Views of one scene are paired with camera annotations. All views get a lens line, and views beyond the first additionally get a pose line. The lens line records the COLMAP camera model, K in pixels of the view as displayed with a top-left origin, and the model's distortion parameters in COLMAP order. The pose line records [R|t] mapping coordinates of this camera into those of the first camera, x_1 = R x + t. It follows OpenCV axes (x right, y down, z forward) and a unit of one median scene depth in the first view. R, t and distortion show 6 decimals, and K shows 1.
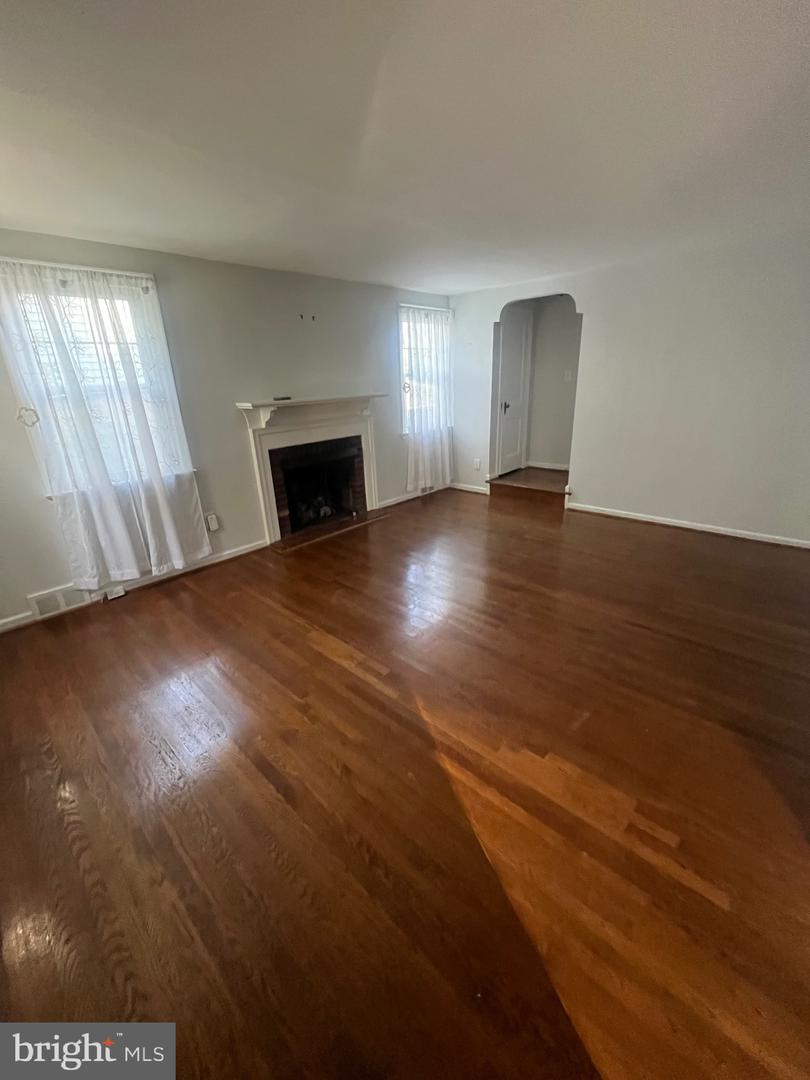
lens RADIAL K [[442.2, 0, 401.0], [0, 442.2, 542.6], [0, 0, 1]] dist [-0.002022, 0.000134]
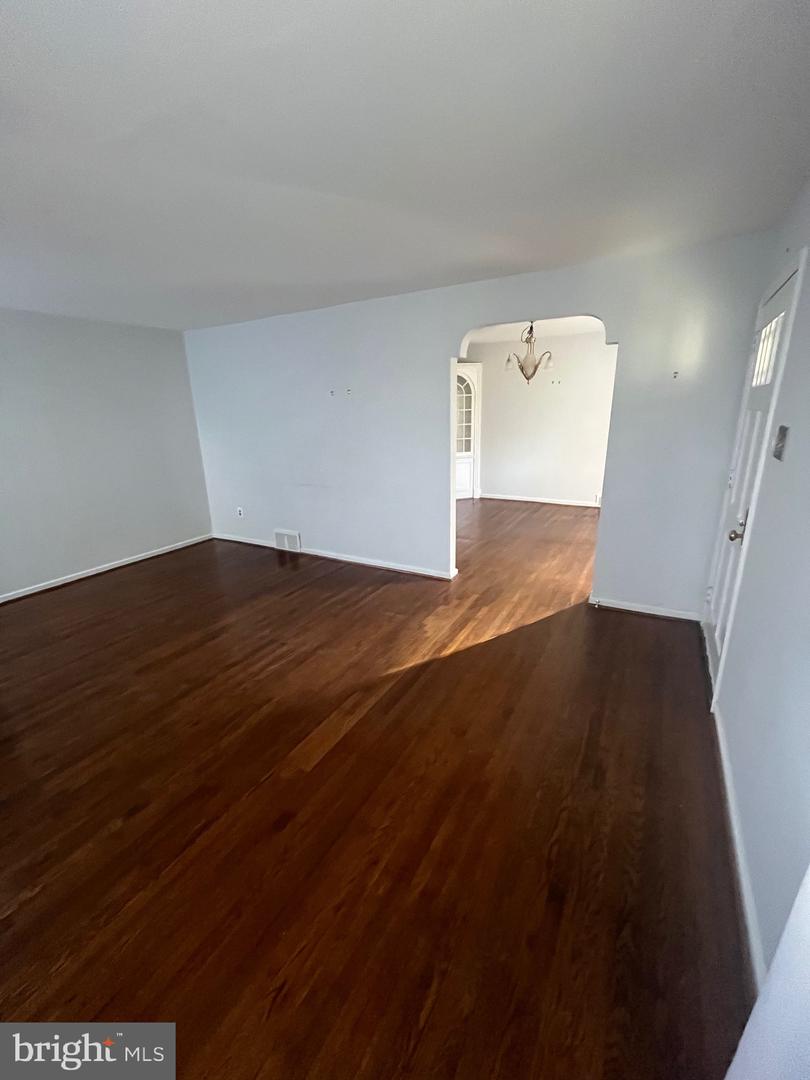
lens RADIAL K [[442.2, 0, 404.3], [0, 442.2, 539.3], [0, 0, 1]] dist [-0.002022, 0.000134]
pose [[-0.249171, -0.232120, 0.940231, -1.263177], [0.373762, 0.872588, 0.314471, -0.409667], [-0.893429, 0.429779, -0.130666, 1.185884]]
